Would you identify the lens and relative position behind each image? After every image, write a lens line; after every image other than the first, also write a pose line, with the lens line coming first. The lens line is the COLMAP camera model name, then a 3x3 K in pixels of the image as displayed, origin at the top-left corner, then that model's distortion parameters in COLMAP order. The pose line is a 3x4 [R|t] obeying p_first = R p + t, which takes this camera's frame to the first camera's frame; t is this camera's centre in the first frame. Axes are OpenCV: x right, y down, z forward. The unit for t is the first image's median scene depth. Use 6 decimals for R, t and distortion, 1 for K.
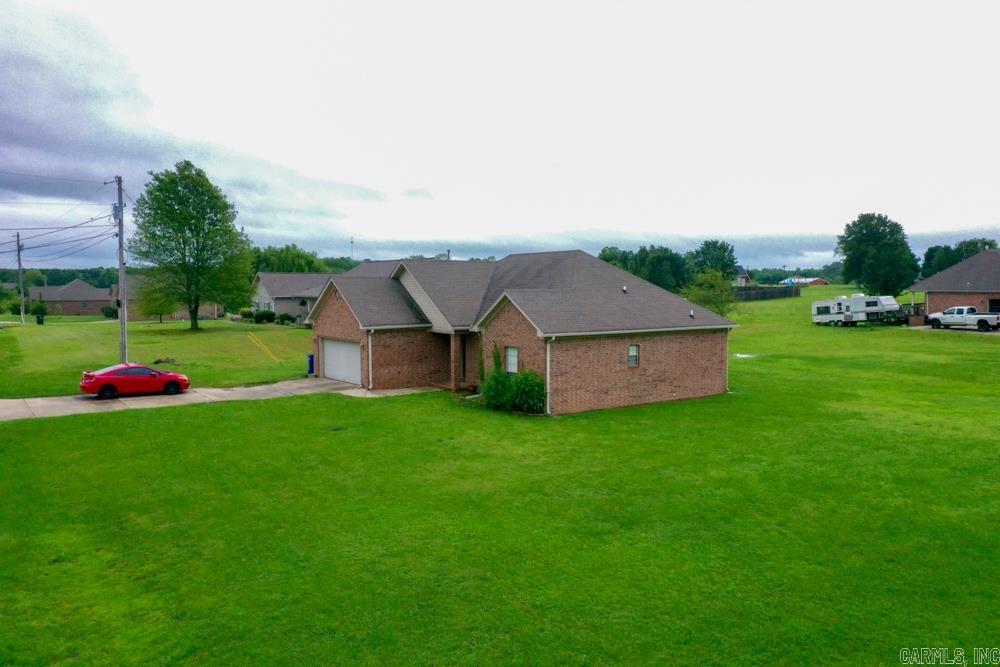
lens RADIAL K [[792.9, 0, 499.1], [0, 792.9, 333.8], [0, 0, 1]] dist [0.001130, 0.002415]
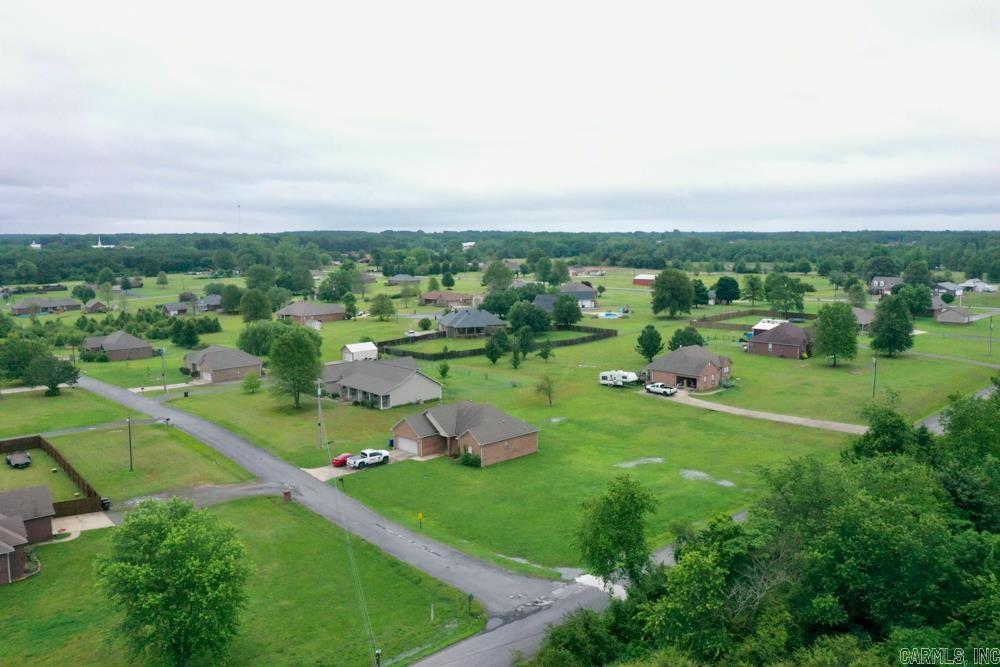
lens RADIAL K [[792.9, 0, 507.1], [0, 792.9, 334.7], [0, 0, 1]] dist [0.001130, 0.002415]
pose [[0.988662, -0.023997, 0.148225, -0.277281], [0.015029, 0.998004, 0.061334, -0.579533], [-0.149401, -0.058411, 0.987050, -2.026409]]
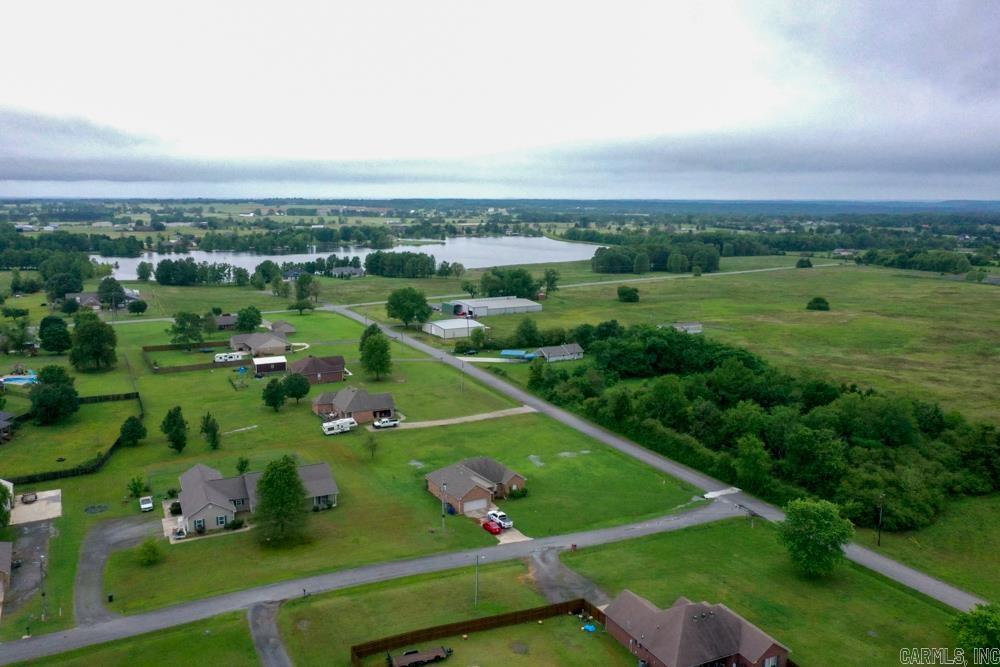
lens RADIAL K [[792.9, 0, 500.0], [0, 792.9, 336.0], [0, 0, 1]] dist [0.001130, 0.002415]
pose [[0.120952, -0.160664, 0.979570, -3.928559], [0.058620, 0.986249, 0.154521, -1.394650], [-0.990926, 0.038733, 0.128707, 0.410002]]
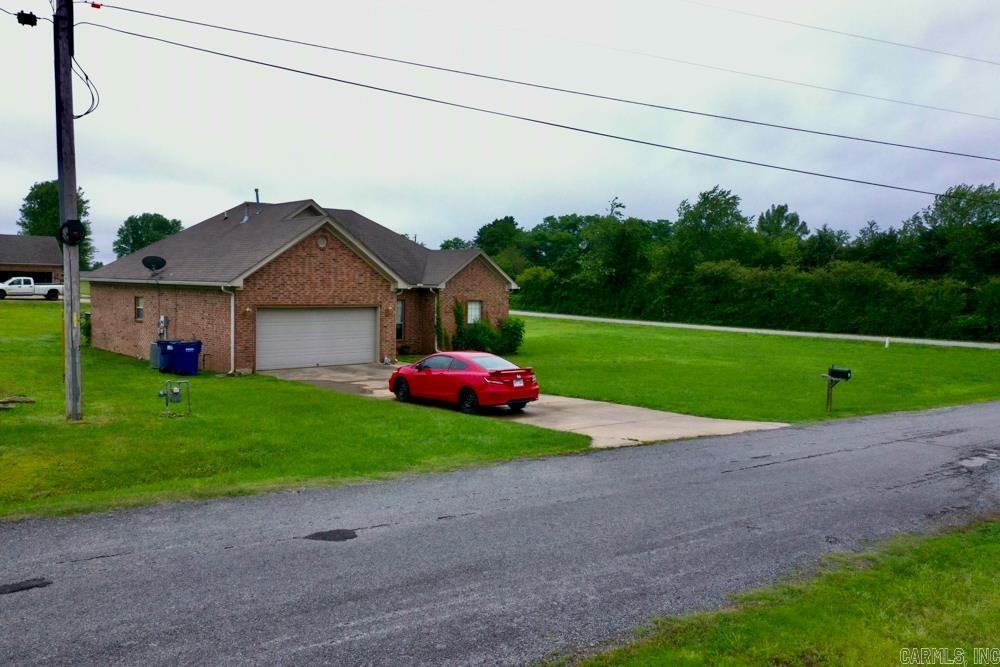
lens RADIAL K [[792.9, 0, 497.9], [0, 792.9, 330.3], [0, 0, 1]] dist [0.001130, 0.002415]
pose [[-0.141868, -0.057846, 0.988194, -0.982239], [0.044020, 0.996935, 0.064677, -0.011344], [-0.988906, 0.052675, -0.138887, 1.009406]]
